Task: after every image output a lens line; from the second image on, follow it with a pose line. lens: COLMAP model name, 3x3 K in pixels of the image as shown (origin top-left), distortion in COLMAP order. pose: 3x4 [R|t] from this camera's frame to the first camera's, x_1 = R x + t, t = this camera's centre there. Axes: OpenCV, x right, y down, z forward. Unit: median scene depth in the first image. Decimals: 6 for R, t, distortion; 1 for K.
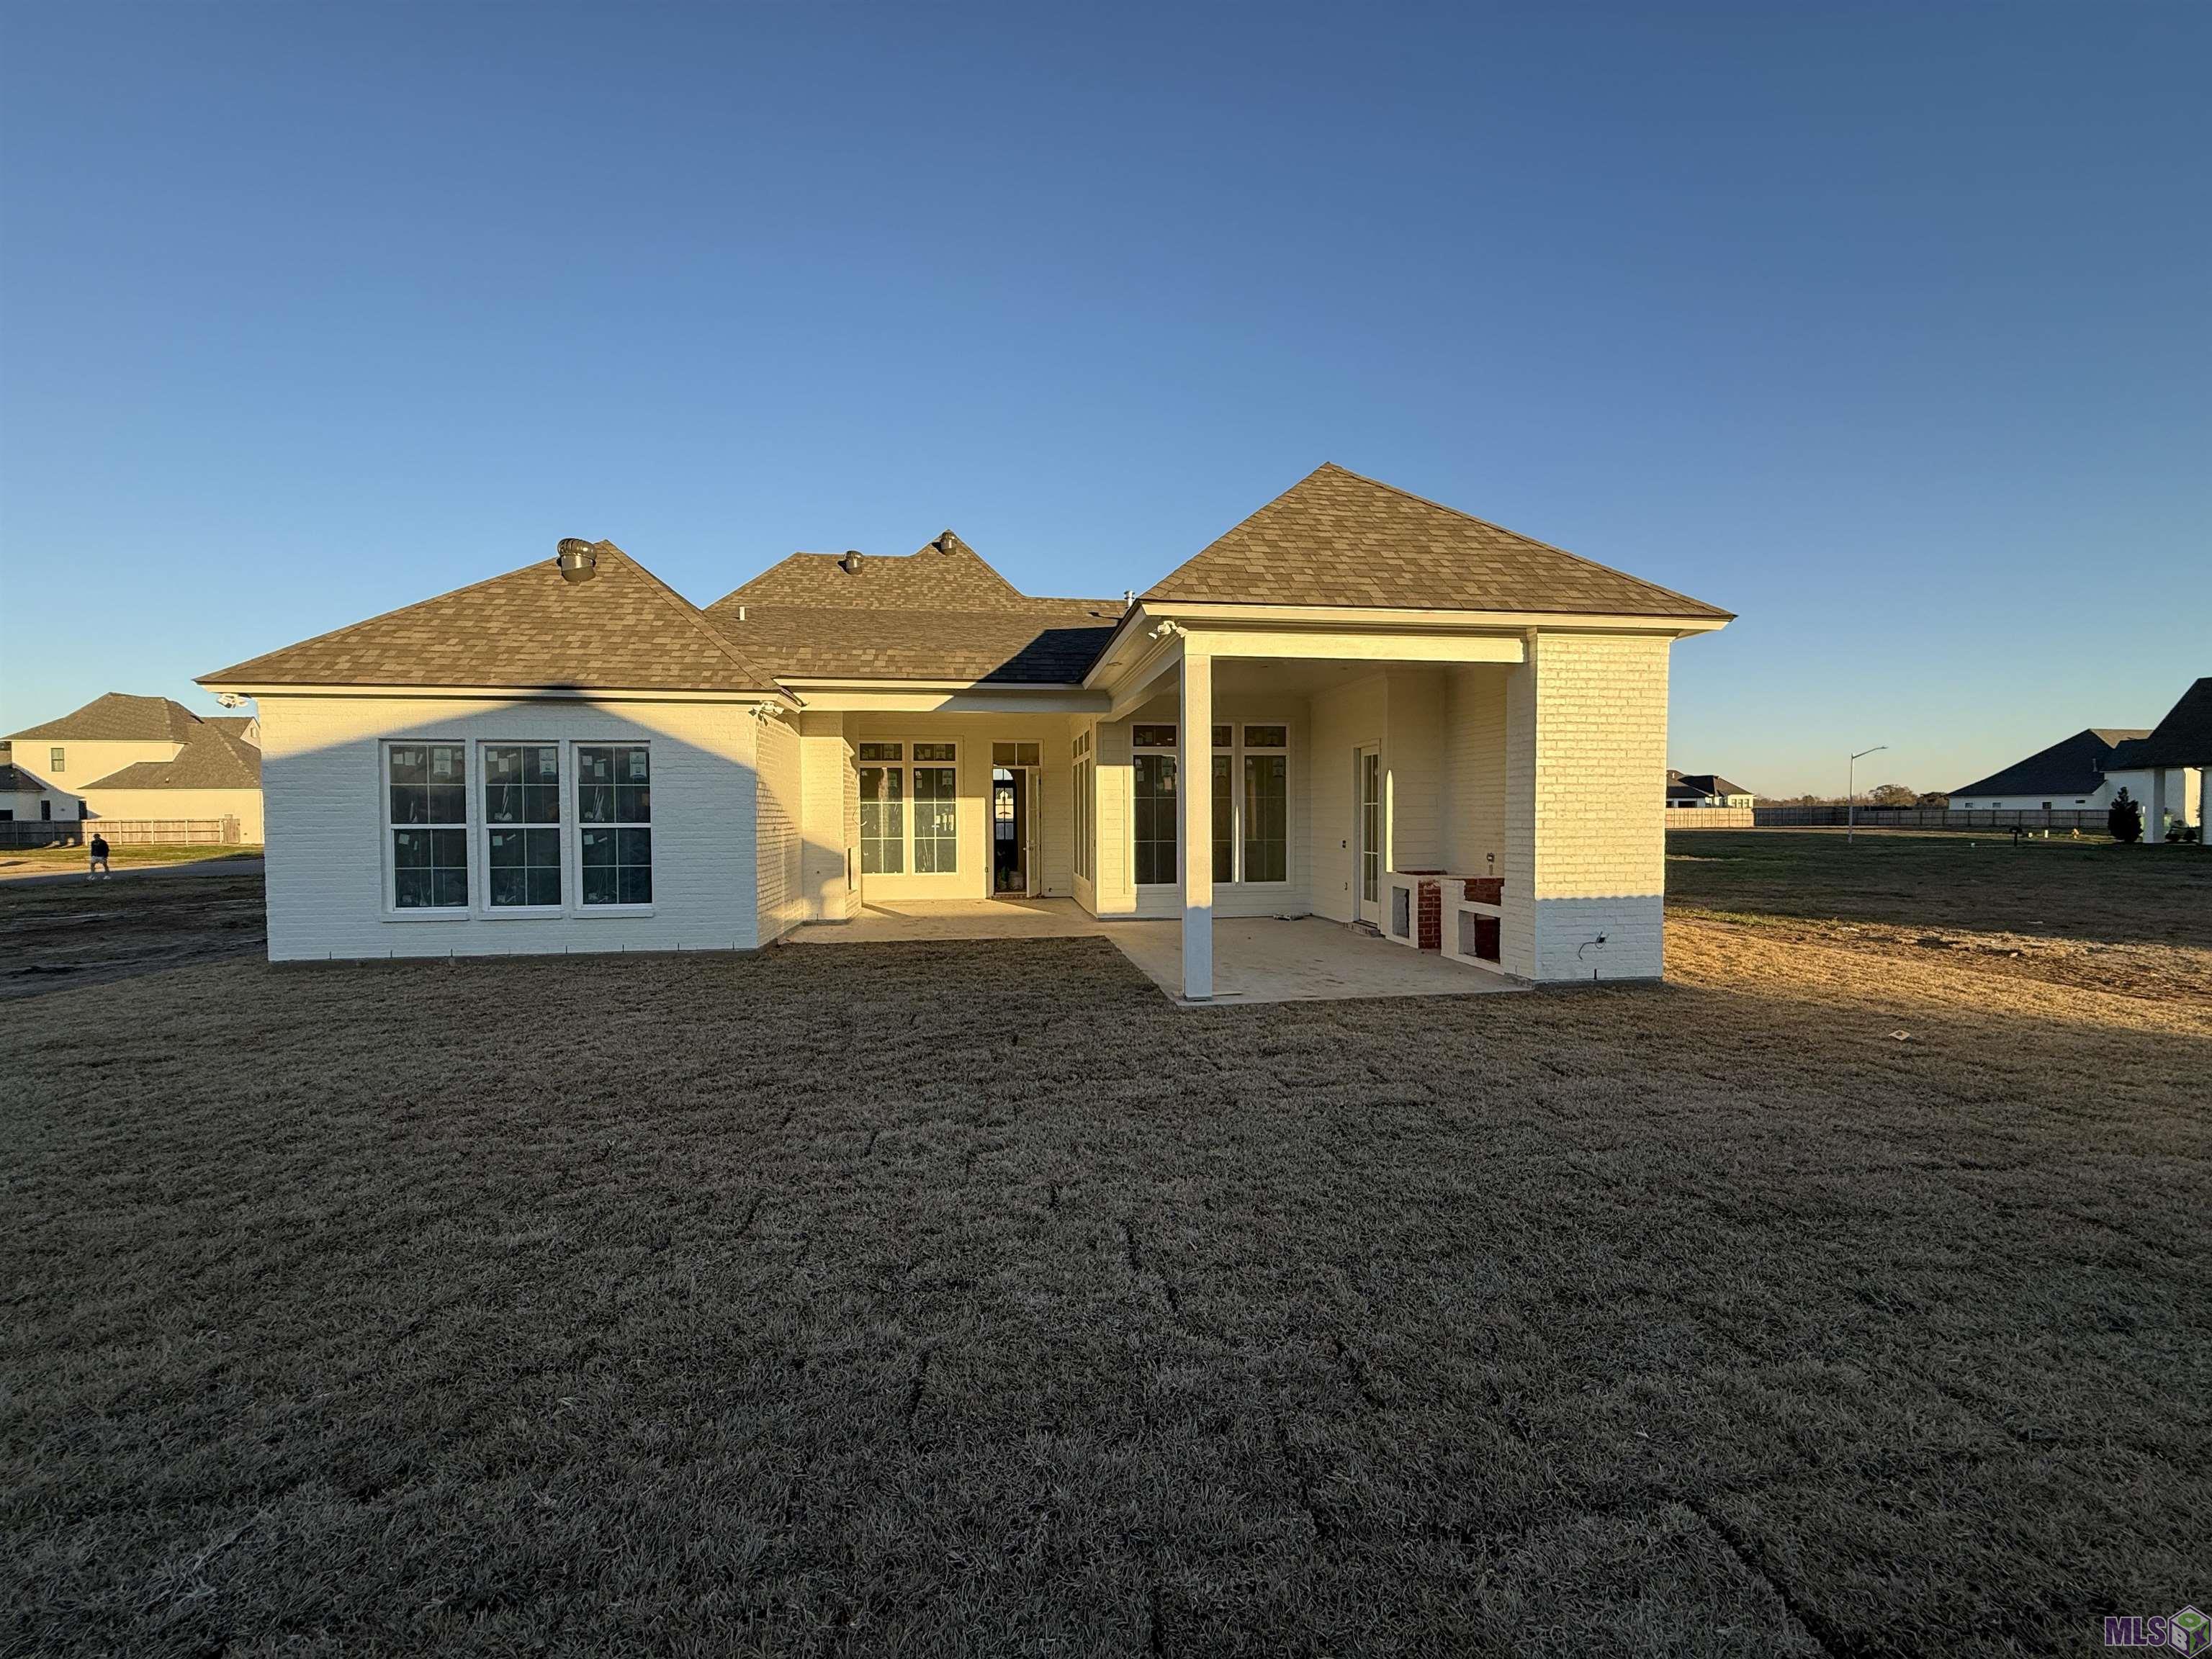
lens RADIAL K [[882.3, 0, 1106.0], [0, 882.3, 829.5], [0, 0, 1]] dist [-0.000167, 0.000237]
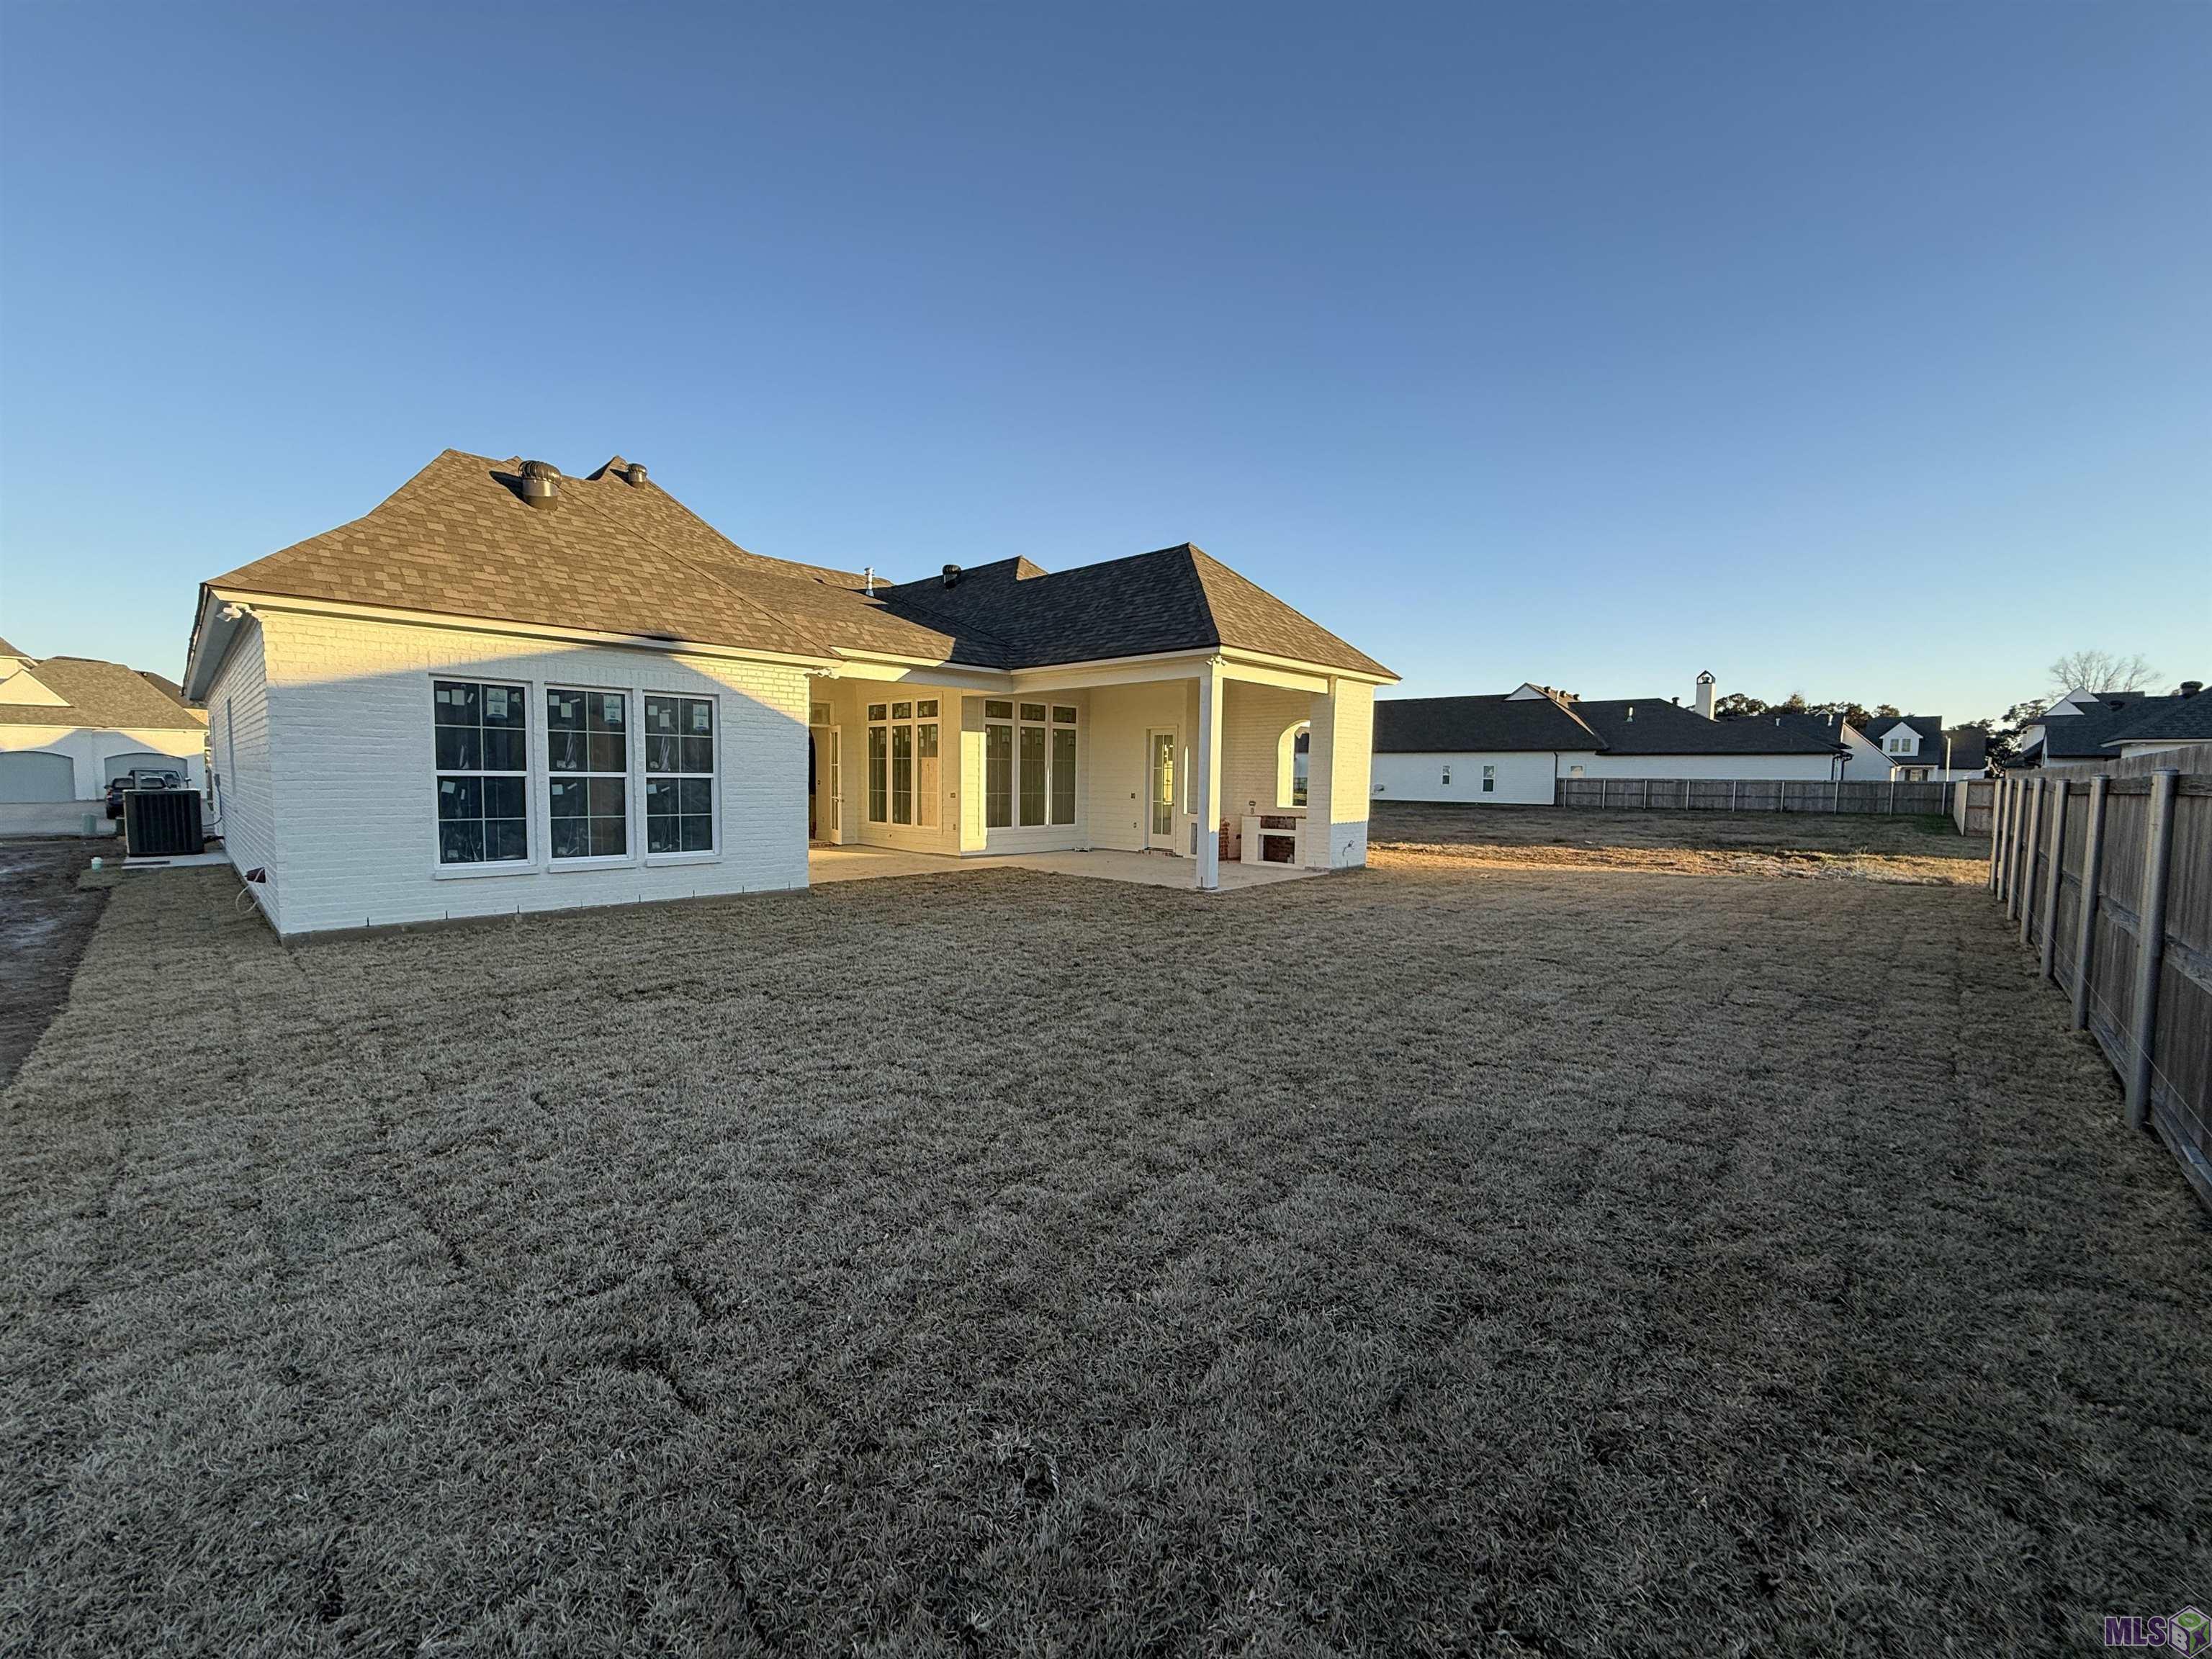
lens RADIAL K [[882.3, 0, 1106.0], [0, 882.3, 829.5], [0, 0, 1]] dist [-0.000167, 0.000237]
pose [[0.782245, -0.022793, 0.622554, -0.818800], [-0.006791, 0.998959, 0.045107, 0.008851], [-0.622935, -0.039512, 0.781275, -0.113390]]
